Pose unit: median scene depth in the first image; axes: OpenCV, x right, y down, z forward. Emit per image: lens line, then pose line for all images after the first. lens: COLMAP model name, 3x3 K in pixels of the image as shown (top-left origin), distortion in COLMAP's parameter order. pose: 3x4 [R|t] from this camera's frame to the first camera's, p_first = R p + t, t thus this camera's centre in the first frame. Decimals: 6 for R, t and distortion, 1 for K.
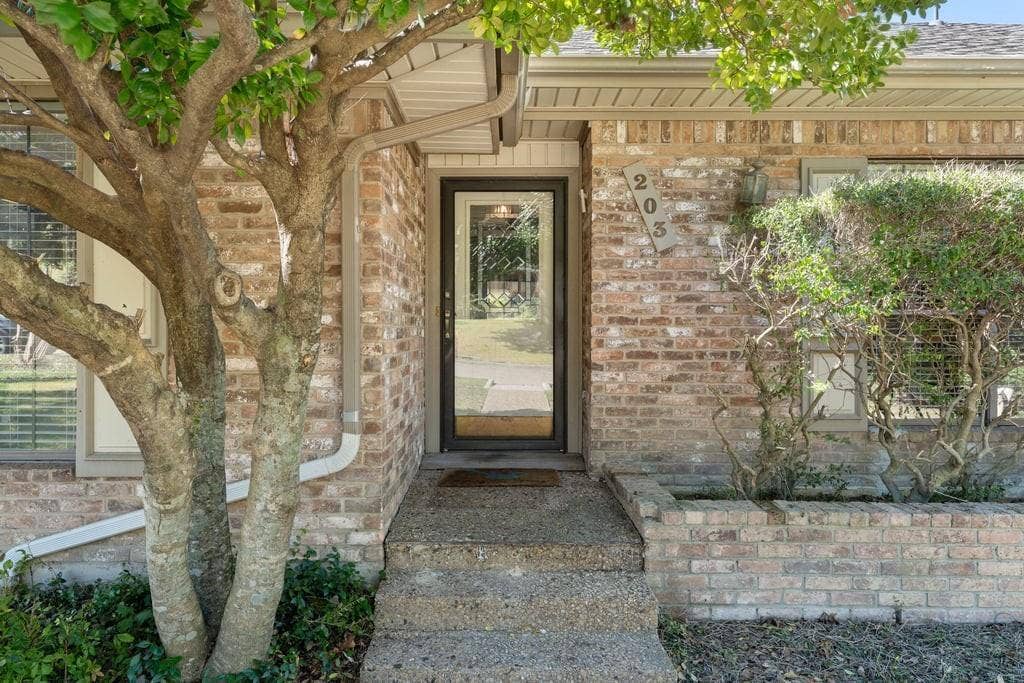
lens RADIAL K [[646.7, 0, 506.0], [0, 646.7, 335.0], [0, 0, 1]] dist [0.001266, 0.001722]
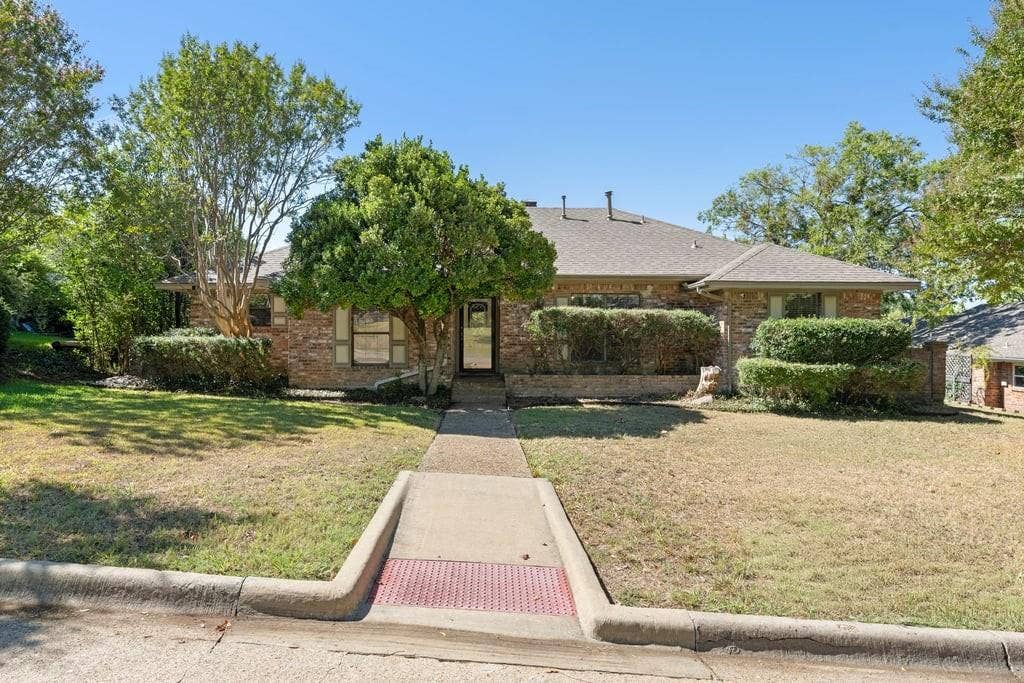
lens RADIAL K [[460.2, 0, 510.4], [0, 460.2, 333.7], [0, 0, 1]] dist [-0.000066, -0.000300]
pose [[0.998342, 0.003594, 0.057444, 0.036996], [-0.003165, 0.999967, -0.007544, -0.012196], [-0.057469, 0.007349, 0.998320, -1.760564]]
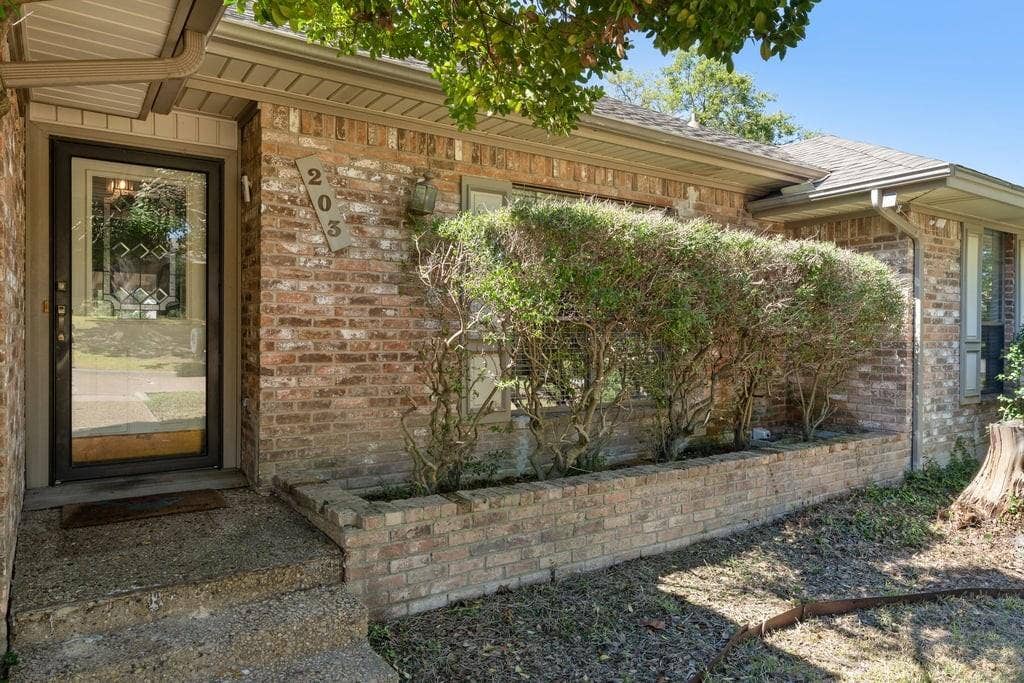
lens RADIAL K [[654.6, 0, 512.0], [0, 654.6, 341.5], [0, 0, 1]] dist [0.002459, -0.001159]
pose [[0.833953, -0.003396, 0.551825, -0.083134], [-0.002458, 0.999948, 0.009868, -0.004035], [-0.551830, -0.009586, 0.833901, 0.031462]]
